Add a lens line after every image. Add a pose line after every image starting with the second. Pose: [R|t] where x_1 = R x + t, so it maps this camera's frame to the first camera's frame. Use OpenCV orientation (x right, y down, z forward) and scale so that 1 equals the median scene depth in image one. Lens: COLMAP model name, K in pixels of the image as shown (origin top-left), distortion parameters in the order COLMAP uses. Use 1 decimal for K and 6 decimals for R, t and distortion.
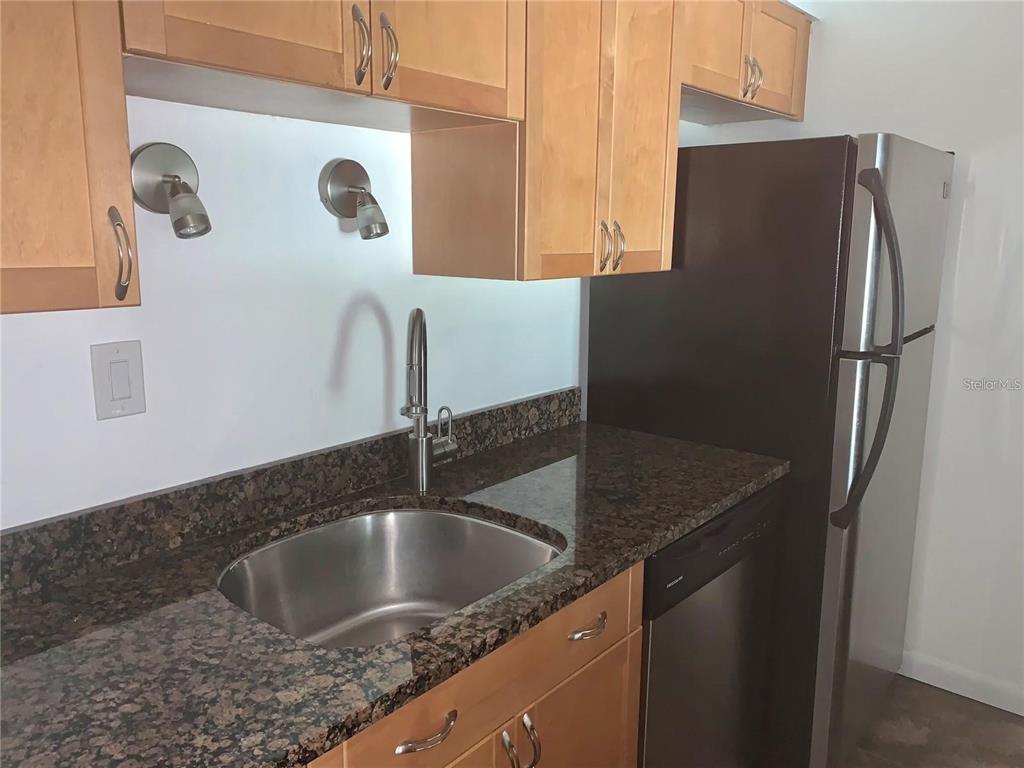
lens RADIAL K [[784.3, 0, 506.6], [0, 784.3, 379.4], [0, 0, 1]] dist [0.013505, 0.002505]
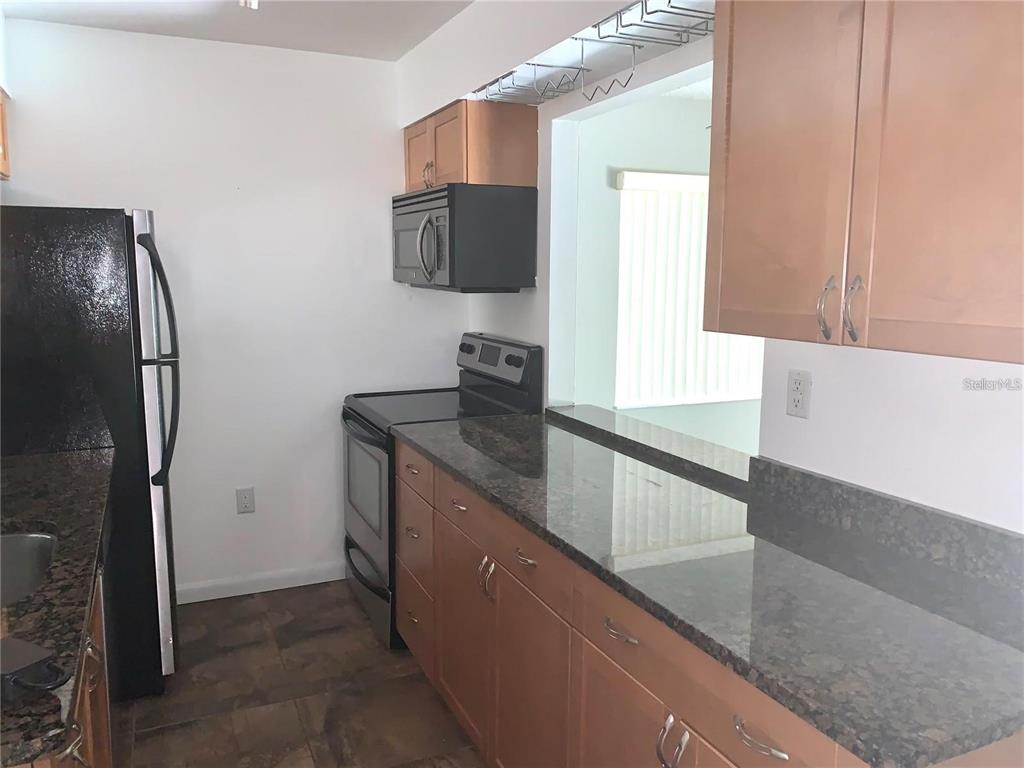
lens RADIAL K [[784.3, 0, 506.6], [0, 784.3, 379.4], [0, 0, 1]] dist [0.013505, 0.002505]
pose [[0.427008, -0.124807, 0.895593, -0.583308], [0.162154, 0.984943, 0.059945, 0.019629], [-0.889590, 0.119627, 0.440817, -0.204240]]
